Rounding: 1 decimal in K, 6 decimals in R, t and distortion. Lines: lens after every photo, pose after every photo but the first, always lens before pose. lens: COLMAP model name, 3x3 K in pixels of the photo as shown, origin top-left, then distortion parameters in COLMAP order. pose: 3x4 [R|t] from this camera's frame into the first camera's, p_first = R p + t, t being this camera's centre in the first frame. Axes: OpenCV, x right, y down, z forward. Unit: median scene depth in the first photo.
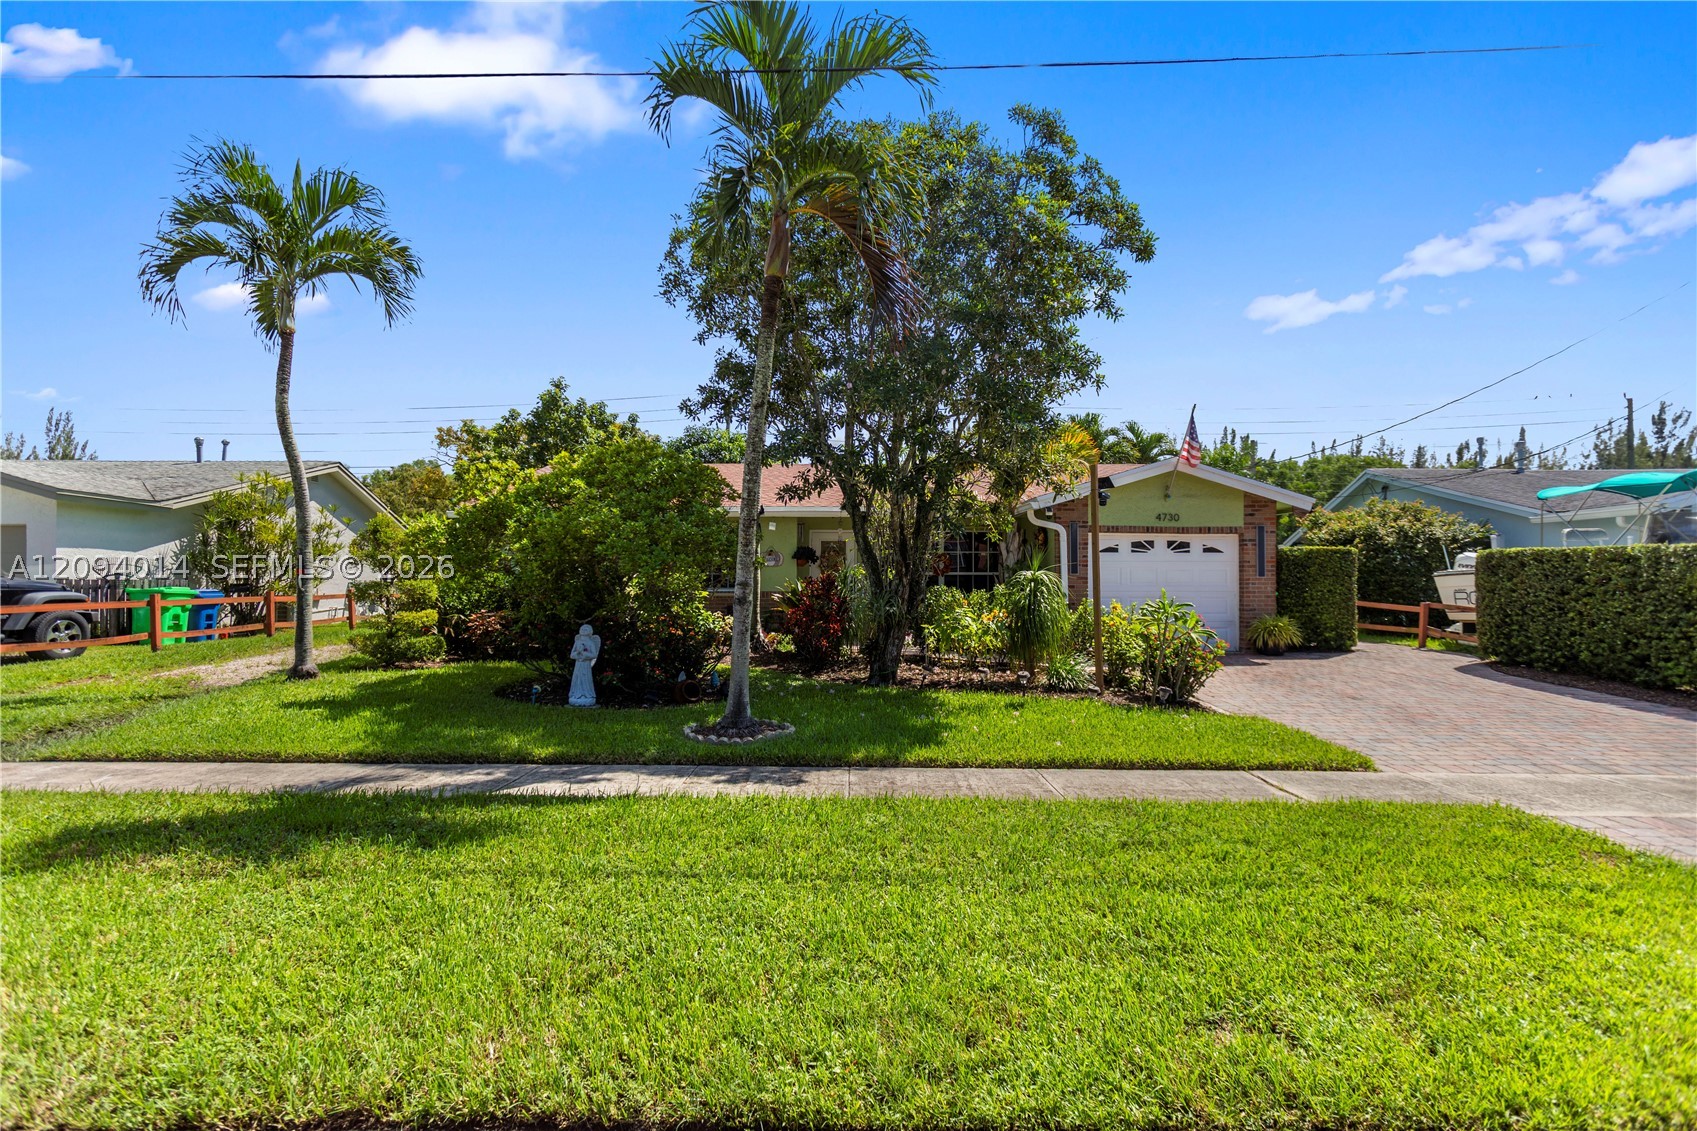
lens RADIAL K [[815.8, 0, 869.5], [0, 815.8, 559.7], [0, 0, 1]] dist [-0.001034, -0.000363]
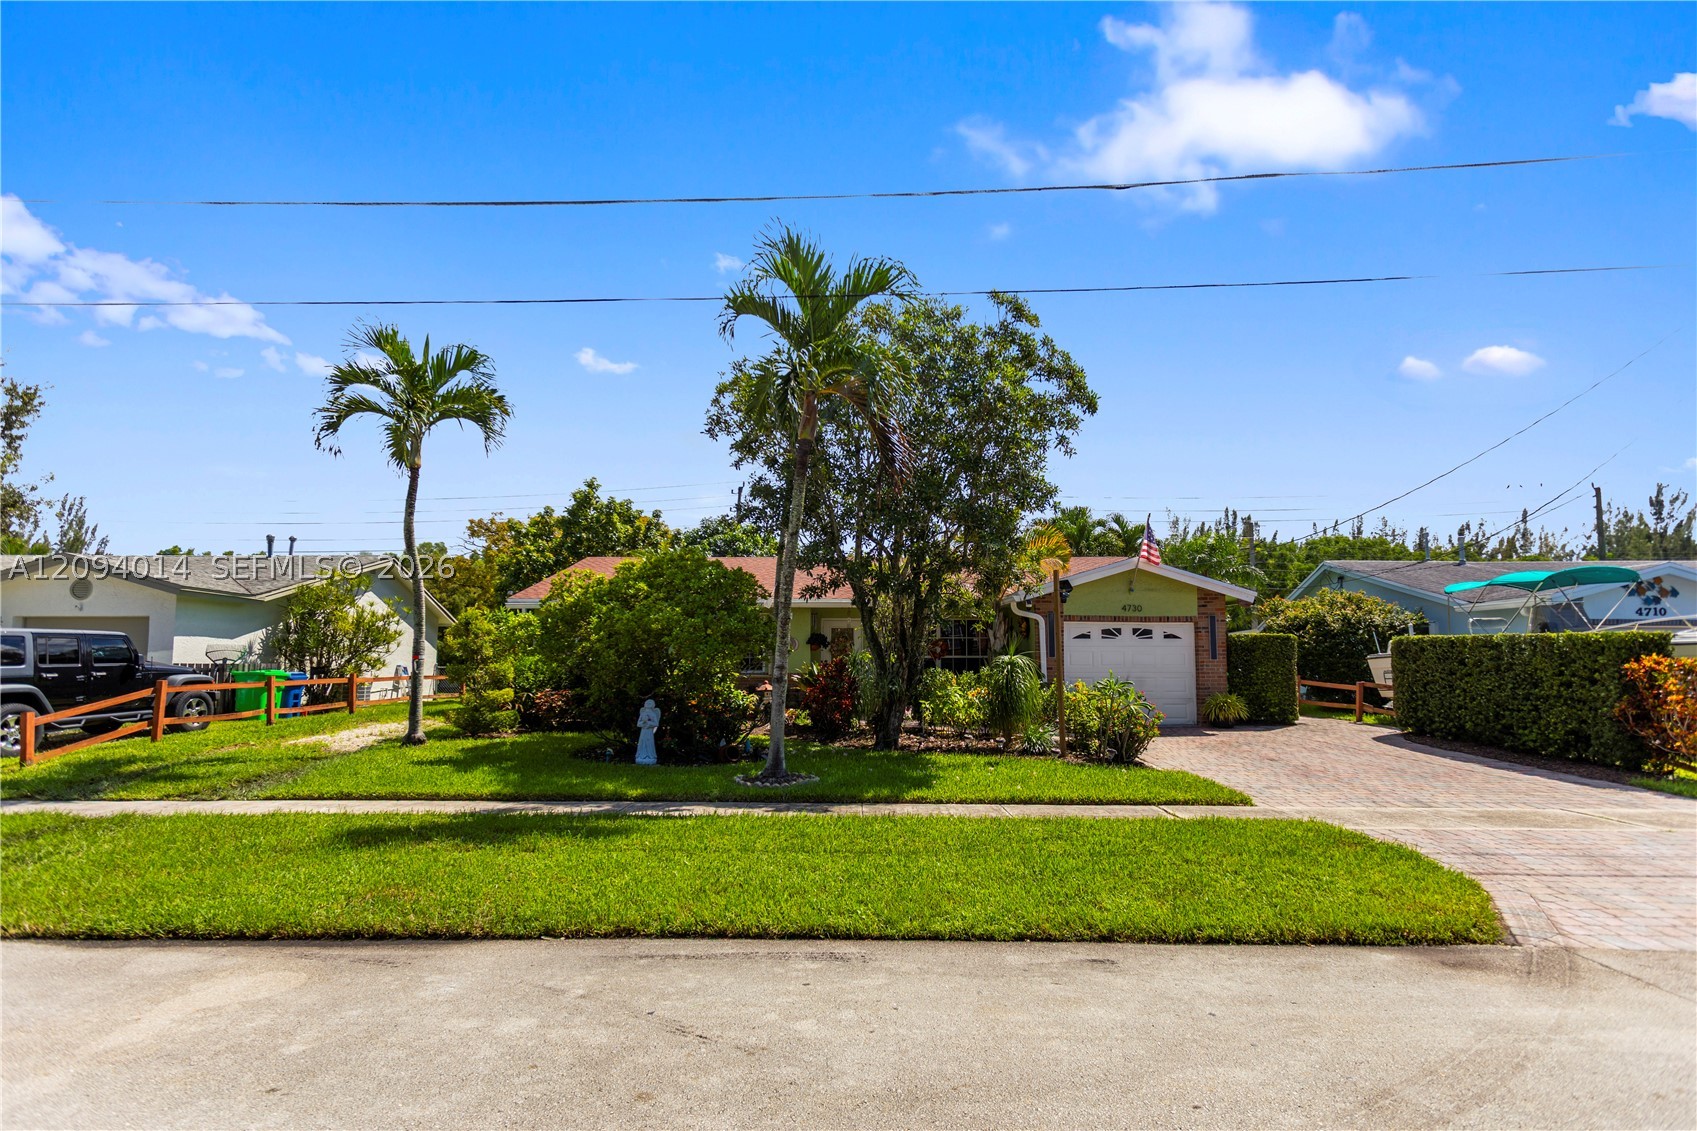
lens RADIAL K [[824.8, 0, 874.7], [0, 824.8, 589.8], [0, 0, 1]] dist [0.003141, 0.000618]
pose [[0.999996, -0.001201, 0.002627, -0.003954], [0.001361, 0.998083, -0.061872, -0.007915], [-0.002547, 0.061876, 0.998081, -0.221301]]
